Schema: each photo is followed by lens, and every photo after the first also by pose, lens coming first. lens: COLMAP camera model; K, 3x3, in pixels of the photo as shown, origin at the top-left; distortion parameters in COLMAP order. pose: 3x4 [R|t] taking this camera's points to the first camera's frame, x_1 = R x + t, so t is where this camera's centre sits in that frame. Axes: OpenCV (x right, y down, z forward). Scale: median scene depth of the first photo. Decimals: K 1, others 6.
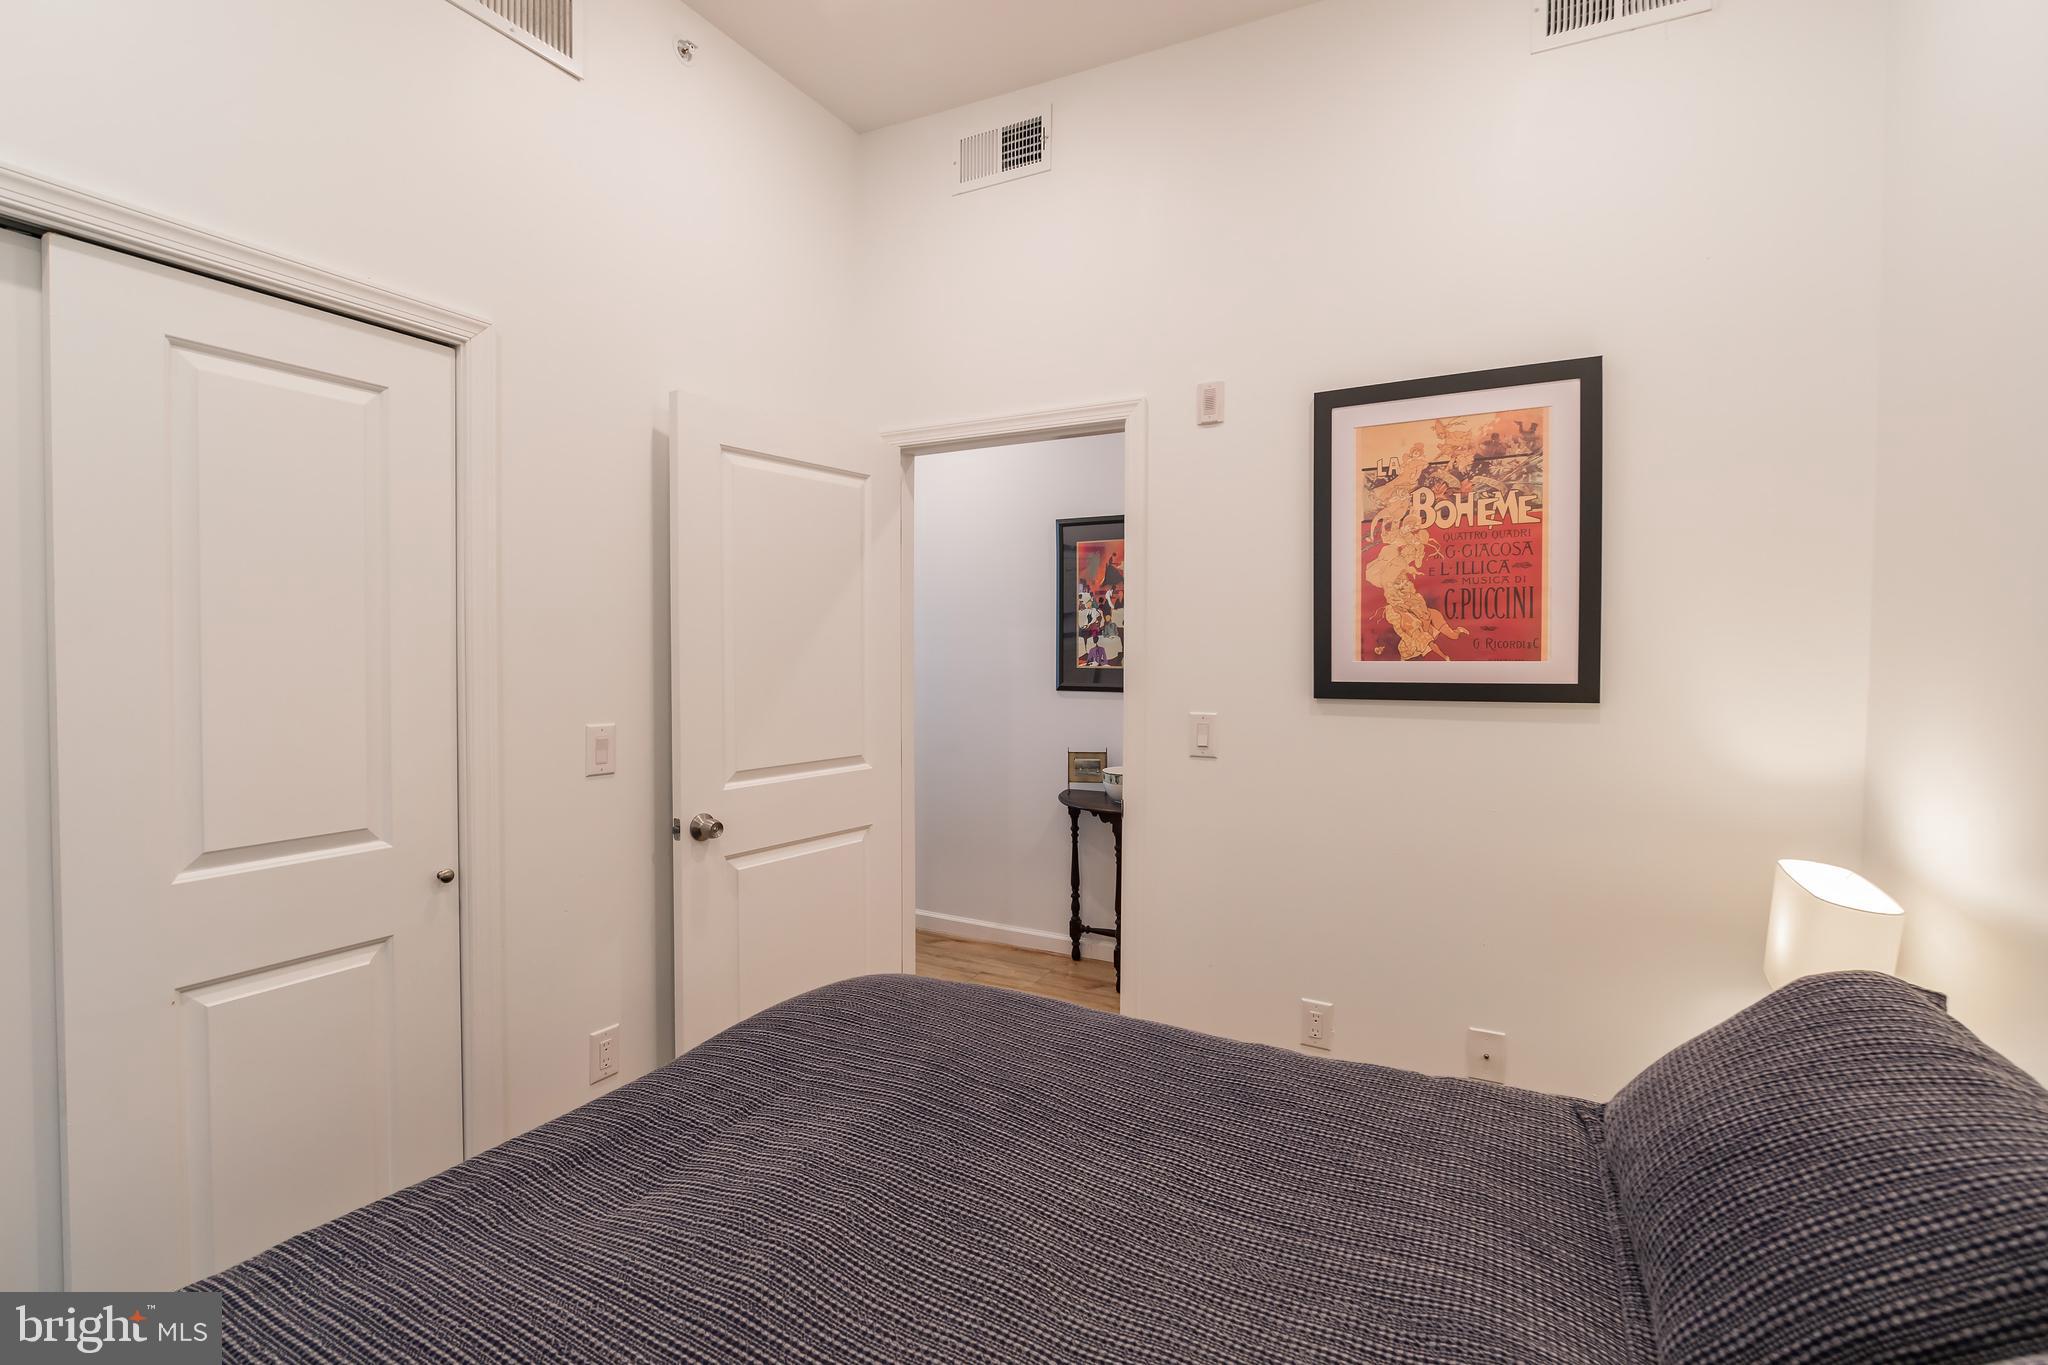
lens RADIAL K [[918.9, 0, 1024.0], [0, 918.9, 682.5], [0, 0, 1]] dist [-0.016373, 0.000133]
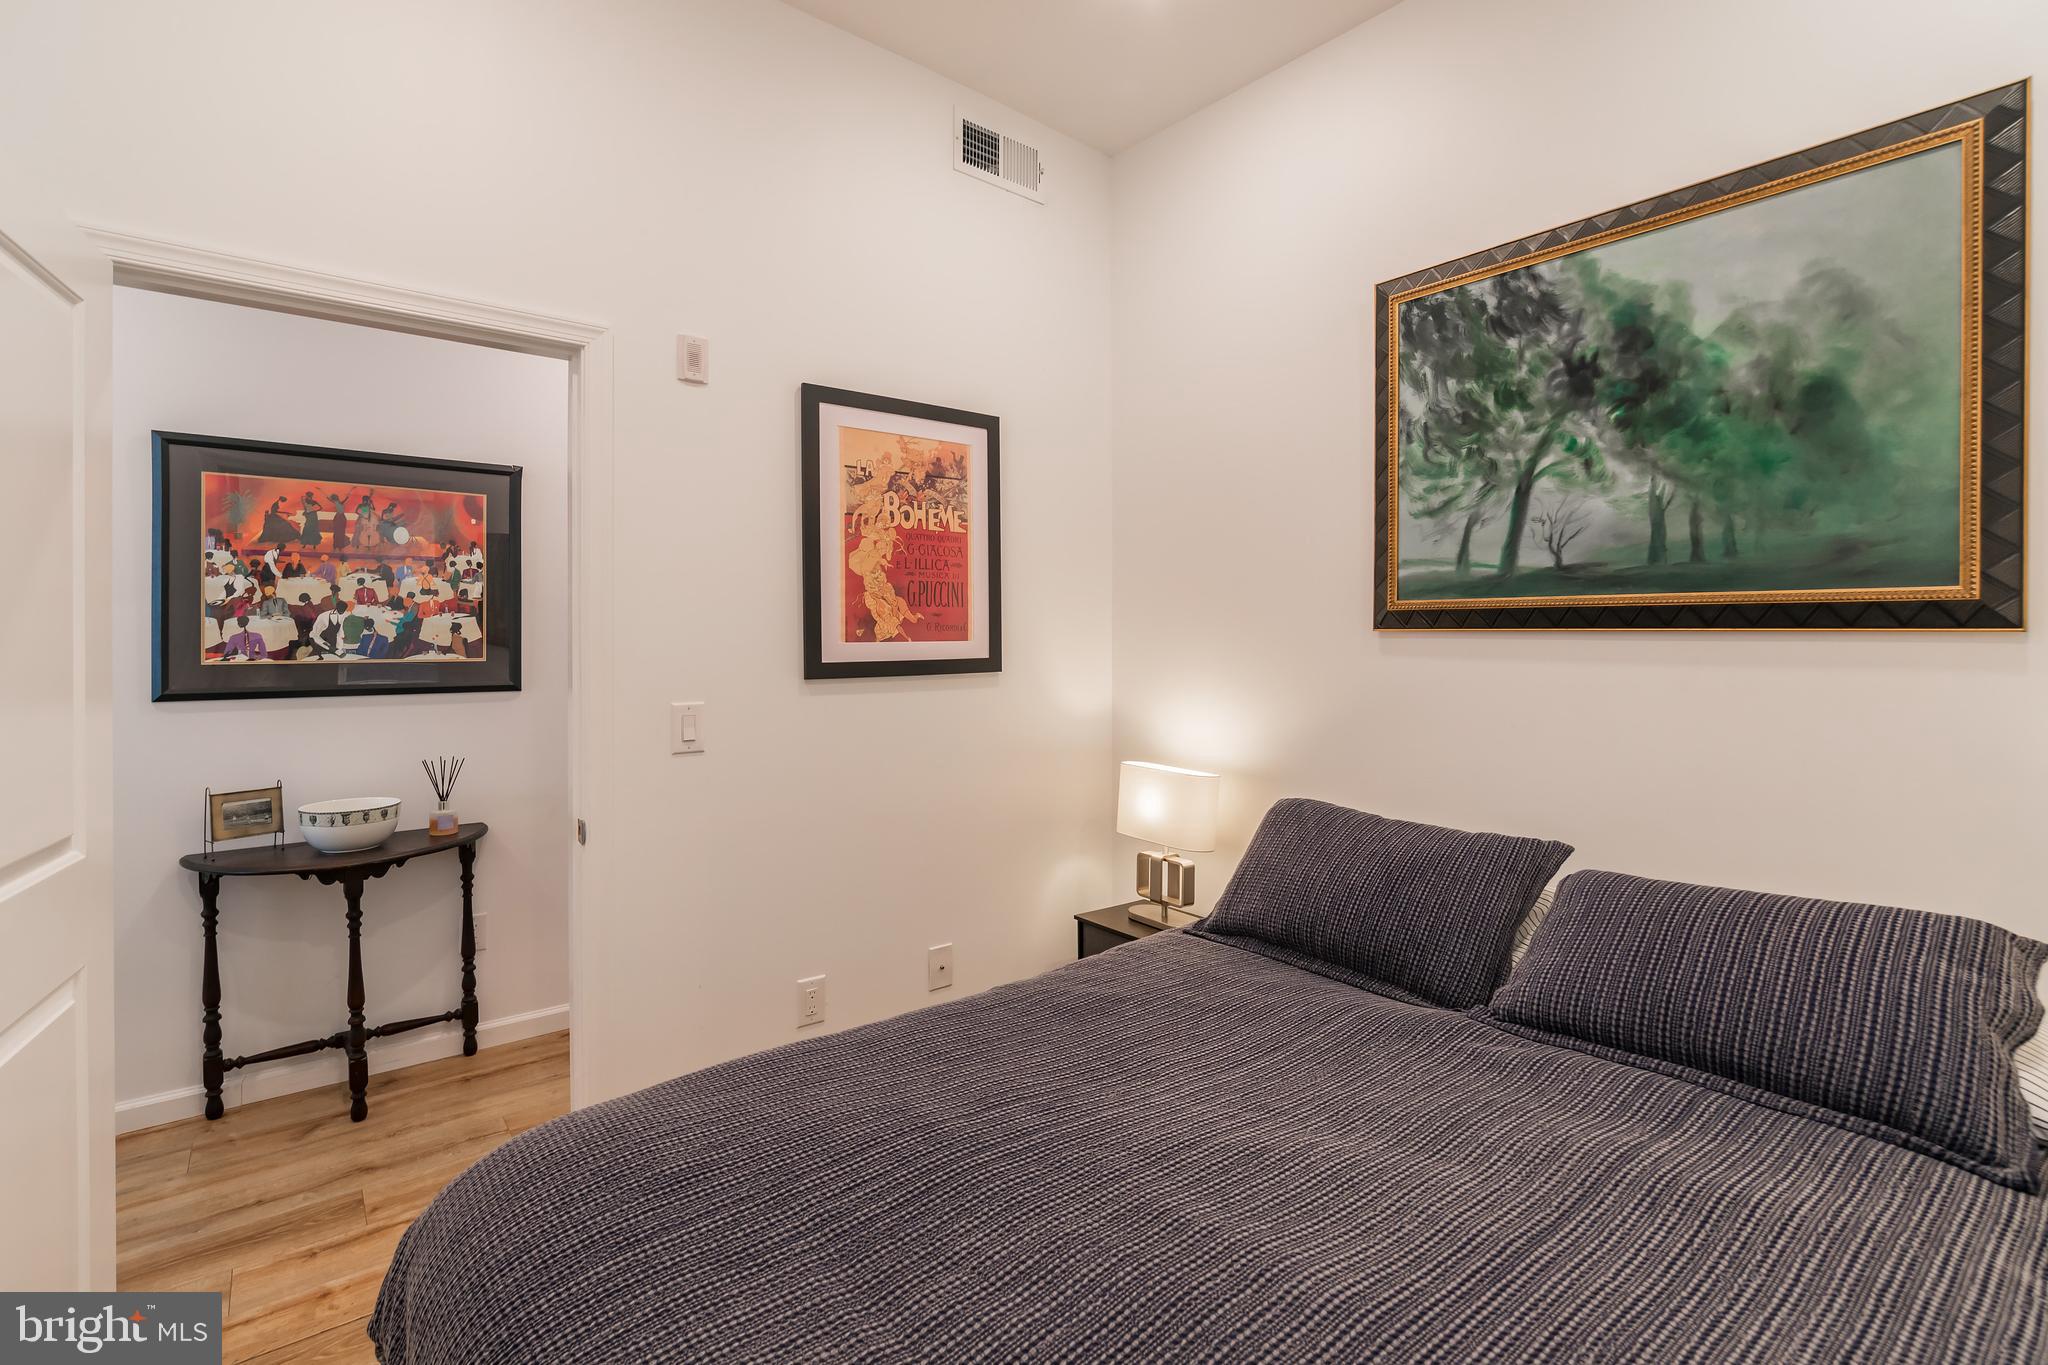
lens RADIAL K [[921.0, 0, 1030.5], [0, 921.0, 640.8], [0, 0, 1]] dist [-0.018227, 0.000655]
pose [[0.390015, -0.003544, 0.920802, -0.558301], [0.039333, 0.999144, -0.012814, -0.003206], [-0.919968, 0.041216, 0.389821, 0.390847]]
